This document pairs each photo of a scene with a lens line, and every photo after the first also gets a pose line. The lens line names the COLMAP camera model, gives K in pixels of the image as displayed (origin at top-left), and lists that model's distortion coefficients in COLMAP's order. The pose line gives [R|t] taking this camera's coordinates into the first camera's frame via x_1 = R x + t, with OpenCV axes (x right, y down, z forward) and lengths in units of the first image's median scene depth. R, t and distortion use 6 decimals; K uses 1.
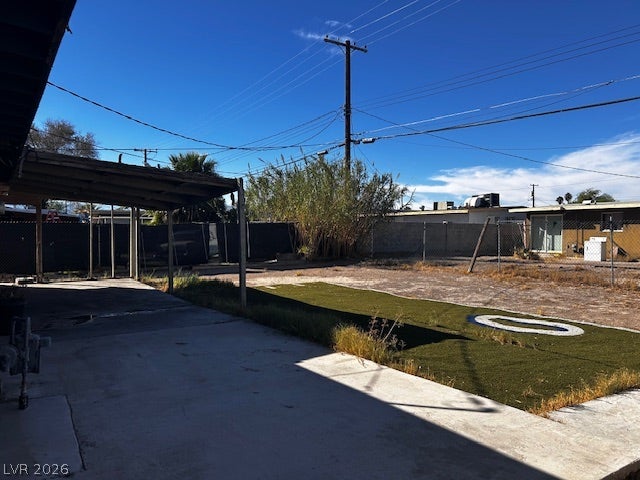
lens RADIAL K [[482.7, 0, 322.3], [0, 482.7, 241.3], [0, 0, 1]] dist [0.057147, -0.053339]
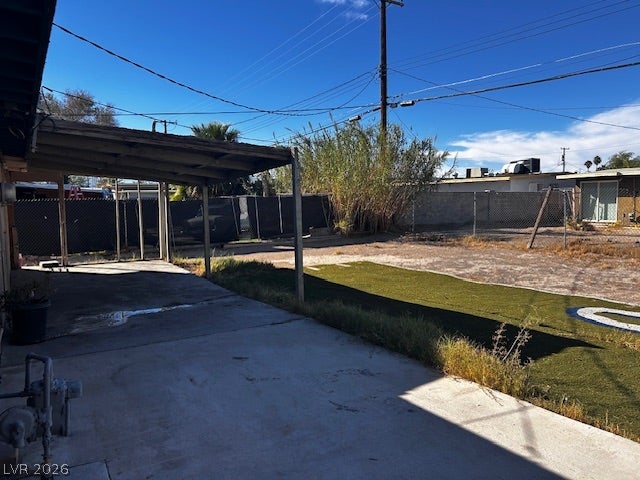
lens RADIAL K [[482.7, 0, 319.7], [0, 482.7, 236.7], [0, 0, 1]] dist [0.057147, -0.053339]
pose [[0.999013, -0.011825, -0.042819, -0.051813], [0.014140, 0.998432, 0.054169, -0.012718], [0.042112, -0.054721, 0.997613, 0.093110]]
